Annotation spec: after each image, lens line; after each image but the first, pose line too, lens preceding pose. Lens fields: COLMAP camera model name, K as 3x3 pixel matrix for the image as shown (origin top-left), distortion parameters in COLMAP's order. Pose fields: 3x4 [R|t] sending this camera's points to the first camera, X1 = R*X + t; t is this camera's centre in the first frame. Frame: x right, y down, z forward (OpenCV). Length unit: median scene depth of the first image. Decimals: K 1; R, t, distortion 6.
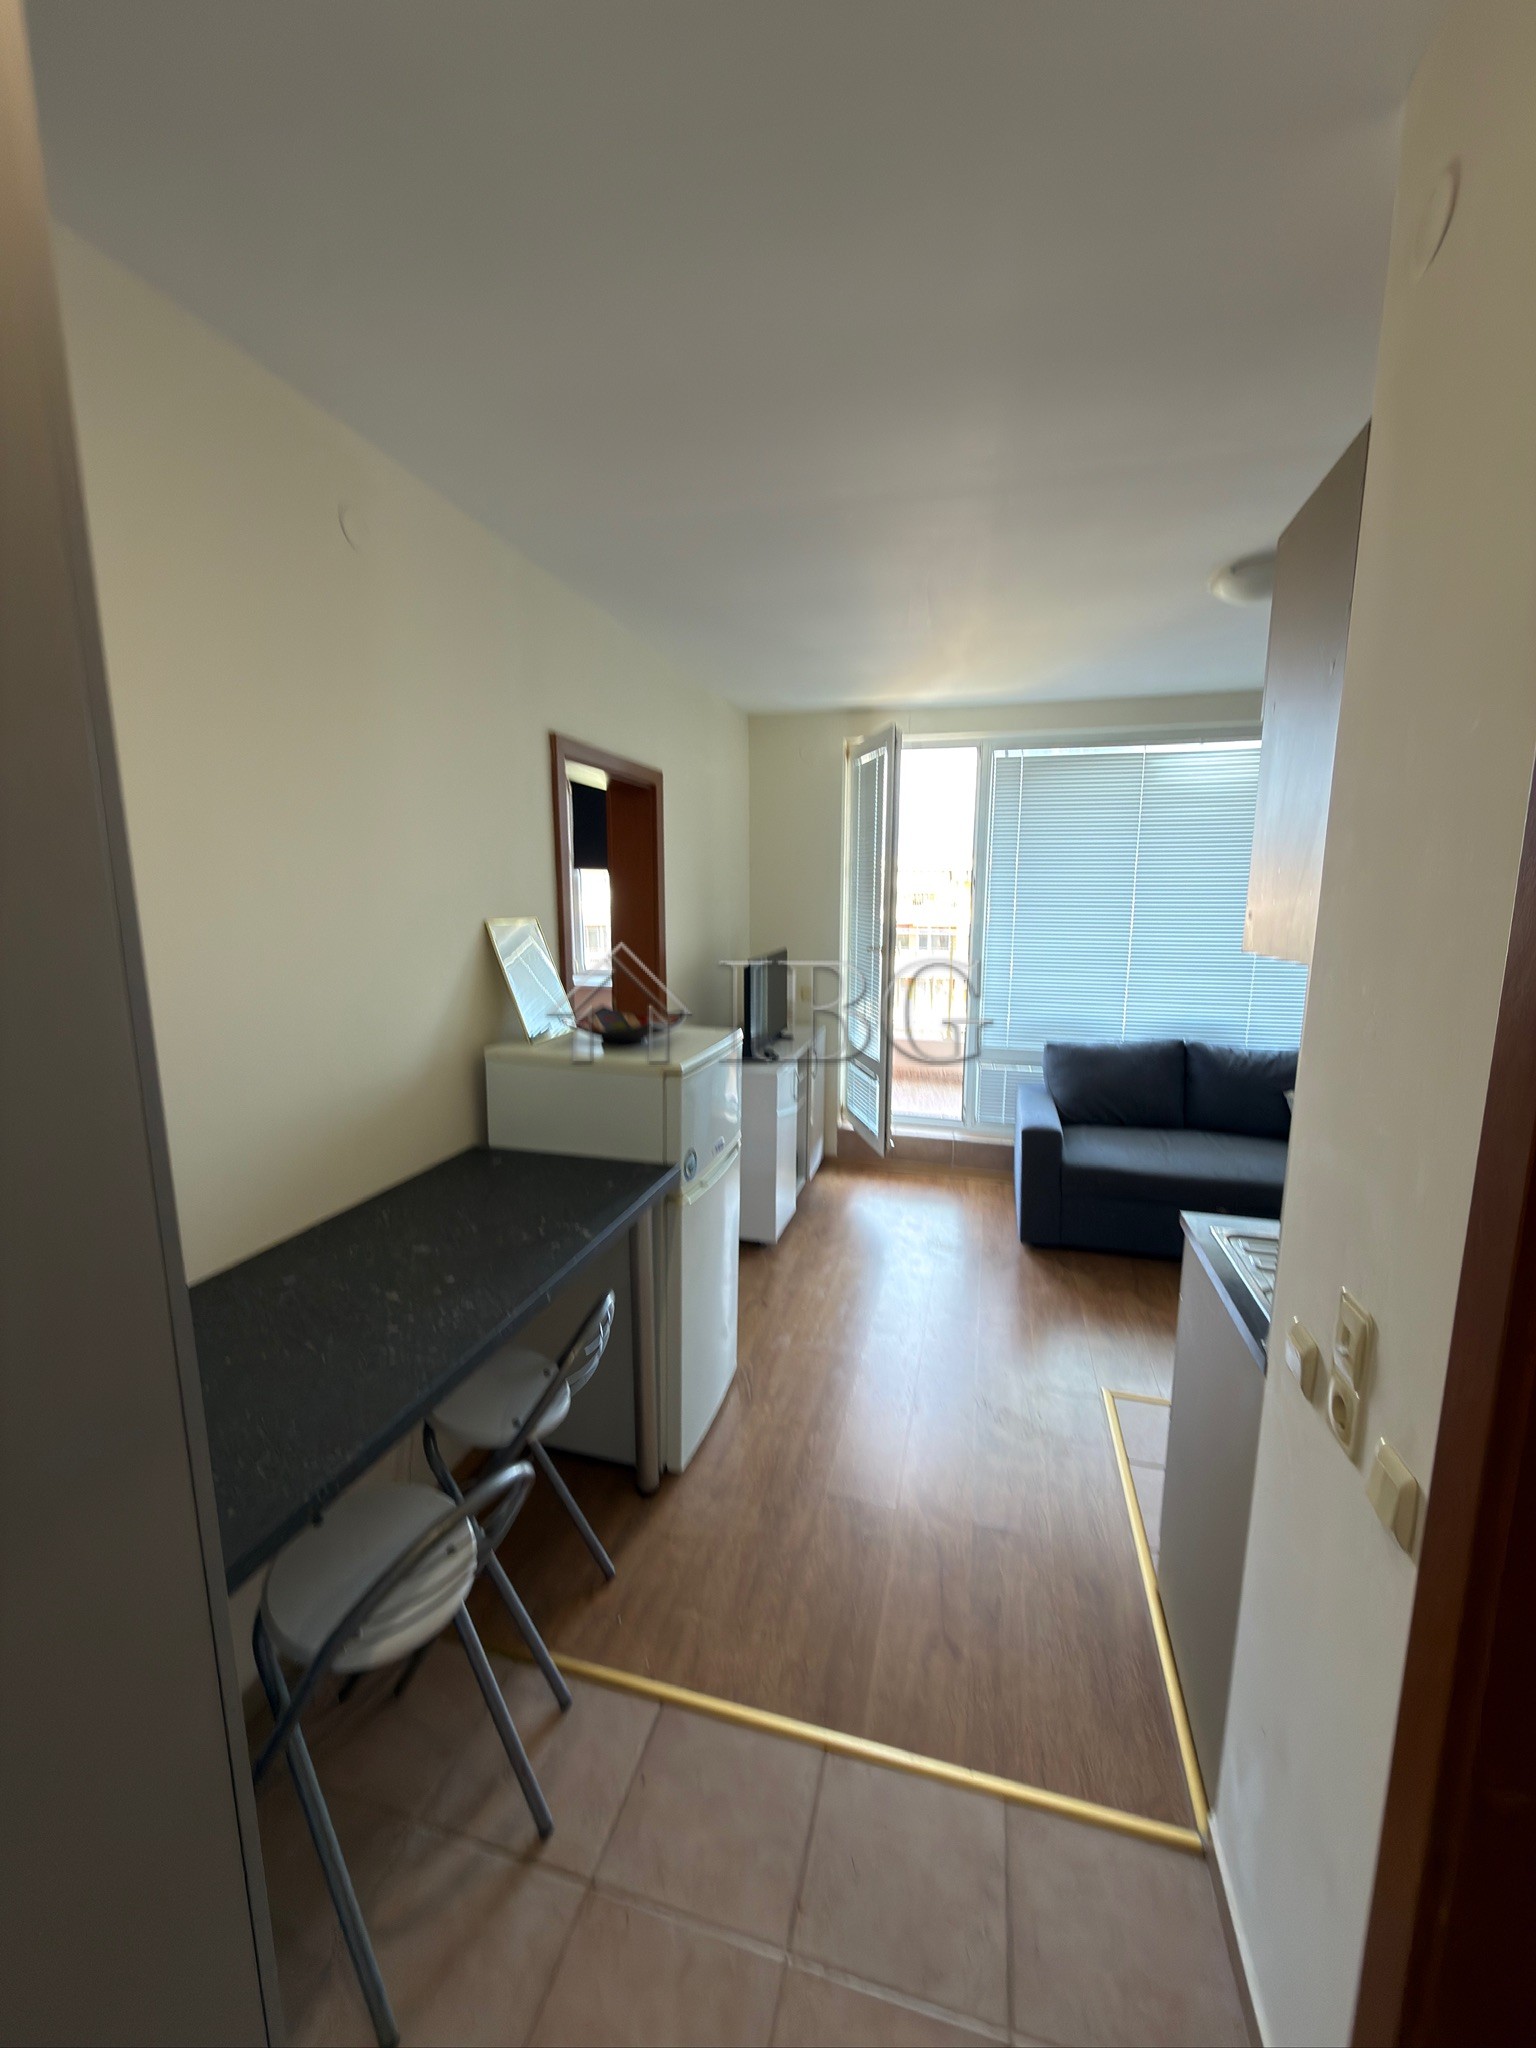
lens RADIAL K [[818.3, 0, 775.3], [0, 818.3, 1032.0], [0, 0, 1]] dist [-0.001321, 0.001054]
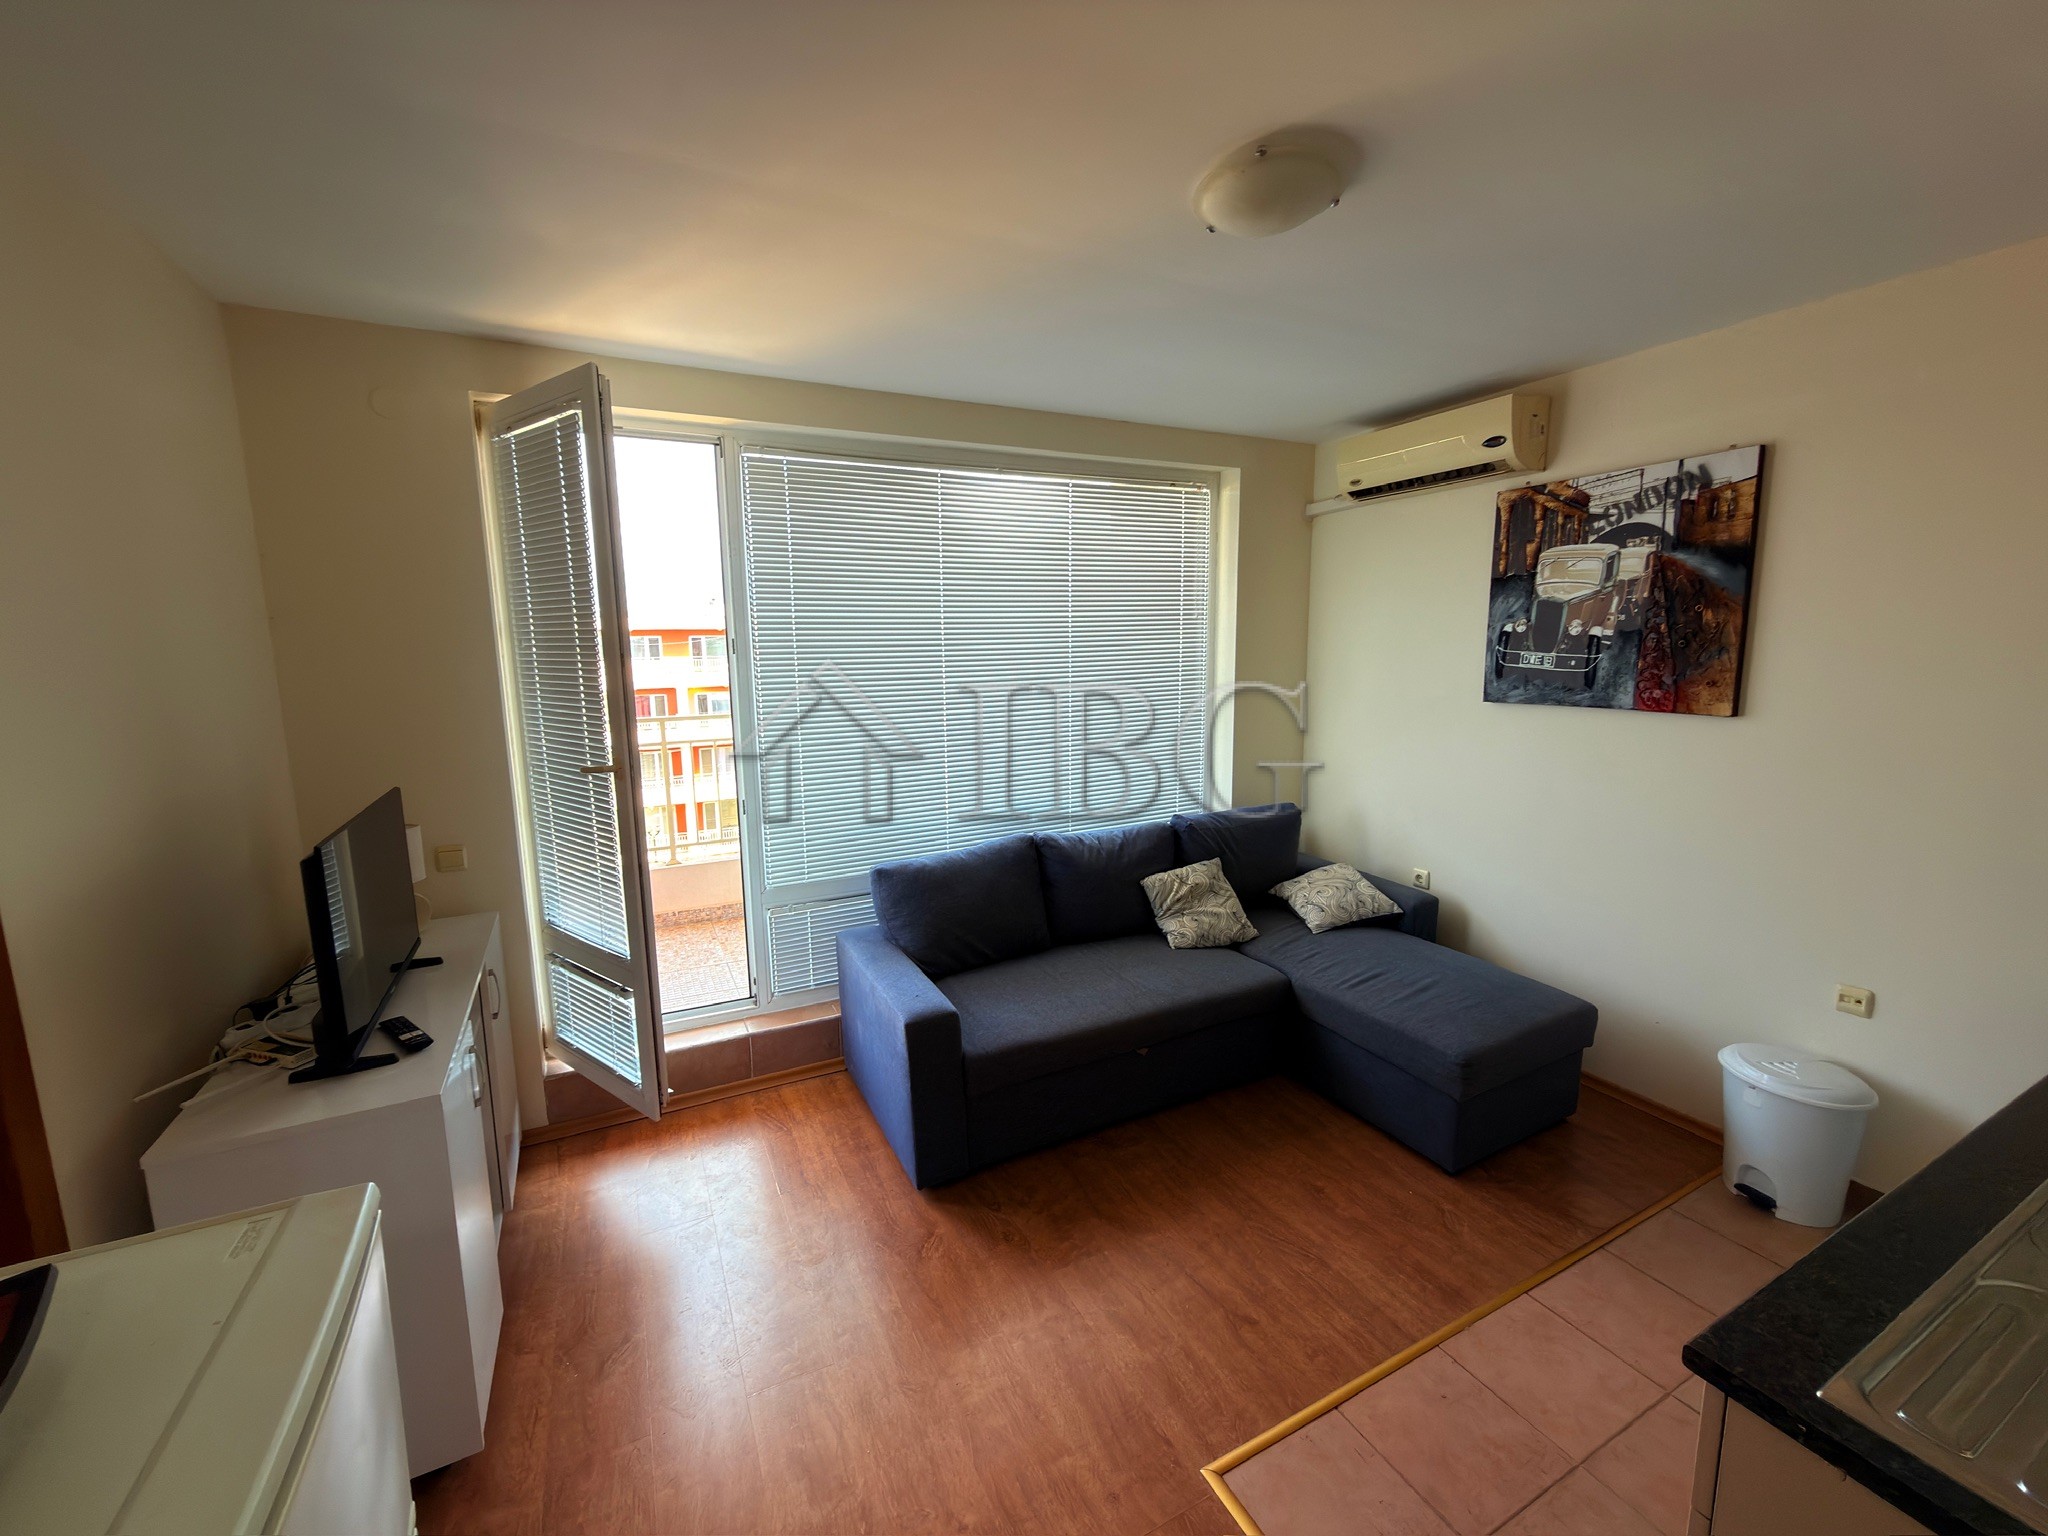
lens RADIAL K [[818.3, 0, 1020.8], [0, 818.3, 764.4], [0, 0, 1]] dist [-0.001321, 0.001054]
pose [[0.749110, -0.111480, 0.652998, -0.025526], [0.133721, 0.990894, 0.015762, -0.071608], [-0.648809, 0.075512, 0.757196, 0.375642]]
